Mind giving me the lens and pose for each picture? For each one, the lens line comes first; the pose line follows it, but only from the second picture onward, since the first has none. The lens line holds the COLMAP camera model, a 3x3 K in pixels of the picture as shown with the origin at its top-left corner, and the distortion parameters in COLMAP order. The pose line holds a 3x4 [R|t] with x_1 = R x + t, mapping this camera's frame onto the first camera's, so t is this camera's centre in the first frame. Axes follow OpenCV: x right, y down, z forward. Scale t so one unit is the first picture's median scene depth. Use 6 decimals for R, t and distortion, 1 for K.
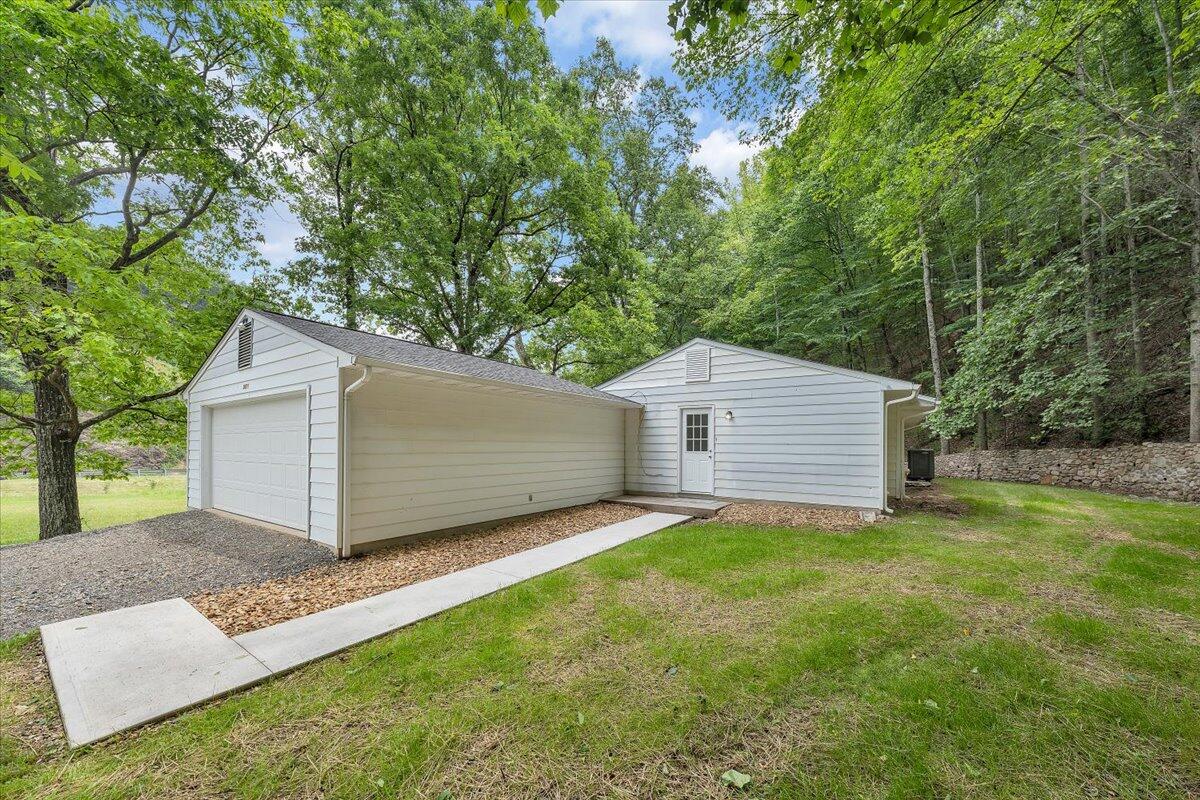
lens RADIAL K [[446.3, 0, 598.3], [0, 446.3, 440.2], [0, 0, 1]] dist [0.001205, -0.000160]
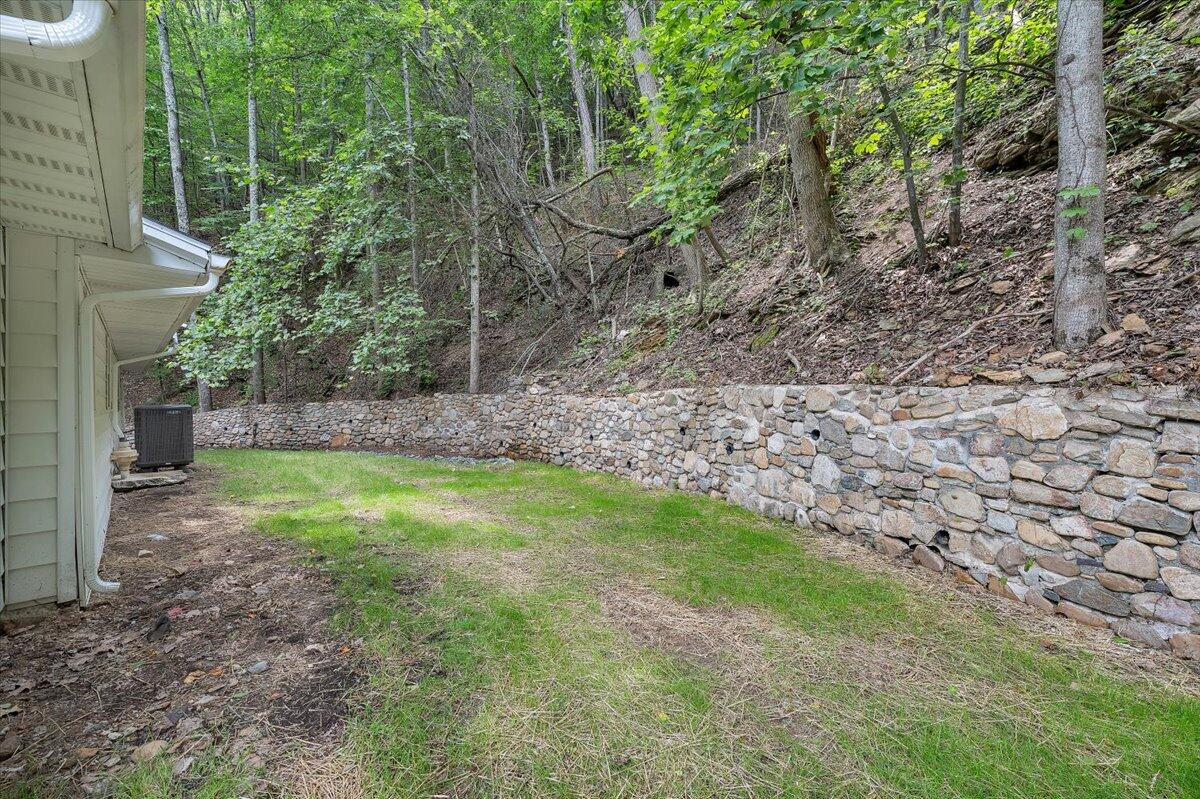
lens RADIAL K [[478.9, 0, 594.4], [0, 478.9, 404.8], [0, 0, 1]] dist [-0.001338, 0.000132]
pose [[0.213301, -0.019236, 0.976797, 0.358201], [-0.008115, 0.999737, 0.021460, 0.005024], [-0.976953, -0.012504, 0.213089, 0.493331]]
